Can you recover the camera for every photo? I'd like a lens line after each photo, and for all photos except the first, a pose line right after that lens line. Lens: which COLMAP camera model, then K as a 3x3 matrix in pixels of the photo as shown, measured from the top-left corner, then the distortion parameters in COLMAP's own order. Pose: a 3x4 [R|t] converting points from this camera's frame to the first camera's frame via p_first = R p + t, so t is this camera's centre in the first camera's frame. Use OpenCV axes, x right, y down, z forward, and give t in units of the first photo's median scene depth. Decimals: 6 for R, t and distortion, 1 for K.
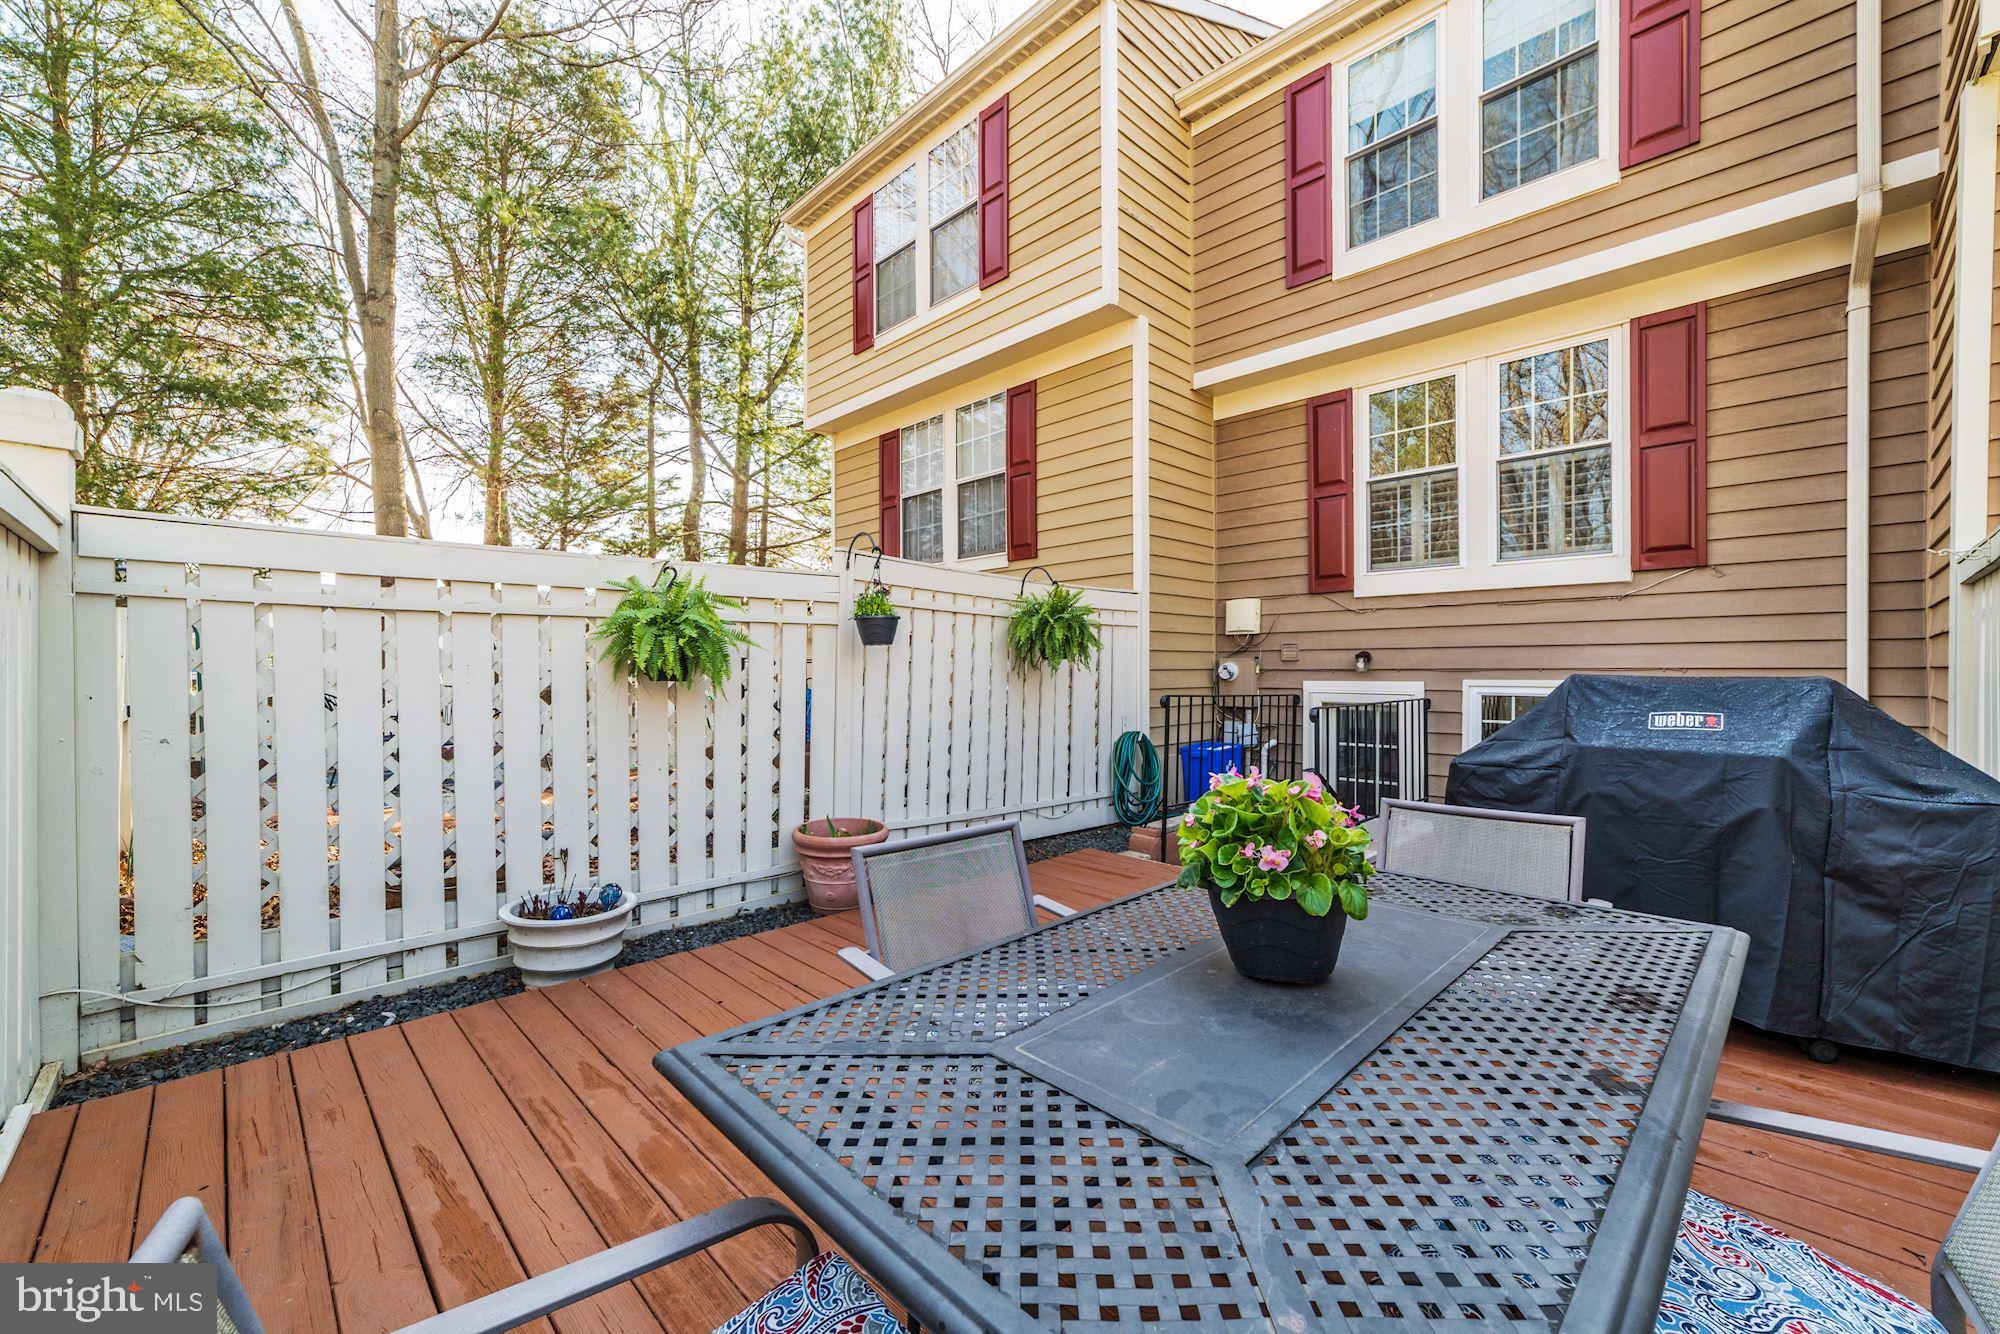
lens RADIAL K [[797.6, 0, 1000.0], [0, 797.6, 667.0], [0, 0, 1]] dist [0.000111, -0.000057]
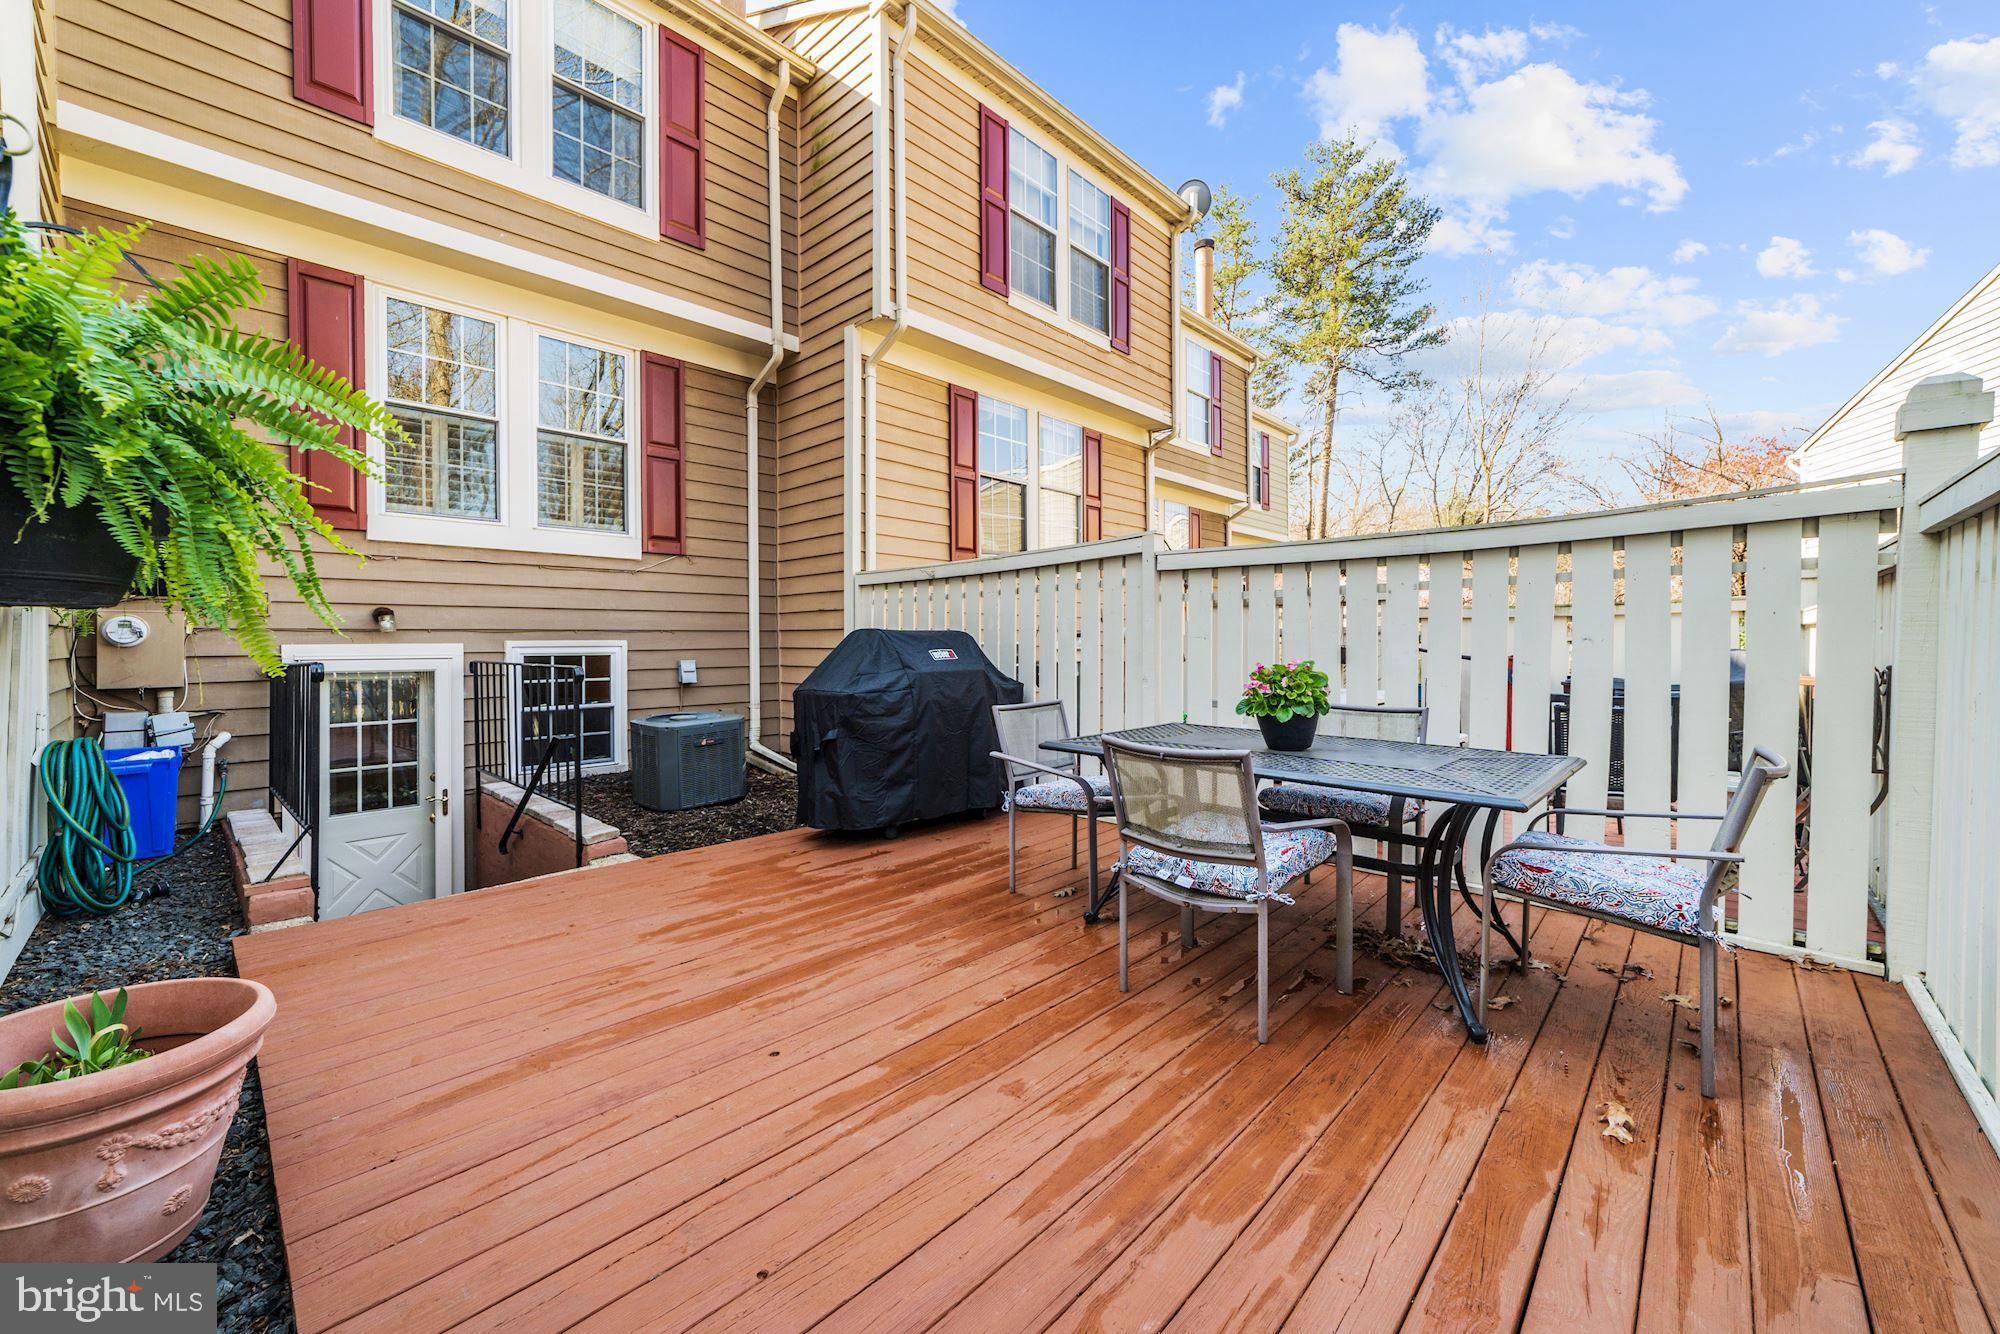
lens RADIAL K [[813.0, 0, 993.5], [0, 813.0, 633.9], [0, 0, 1]] dist [-0.000537, 0.000038]
pose [[-0.056027, 0.008573, 0.998392, -0.502894], [0.002077, 0.999962, -0.008470, 0.019380], [-0.998427, 0.001599, -0.056042, 0.521352]]
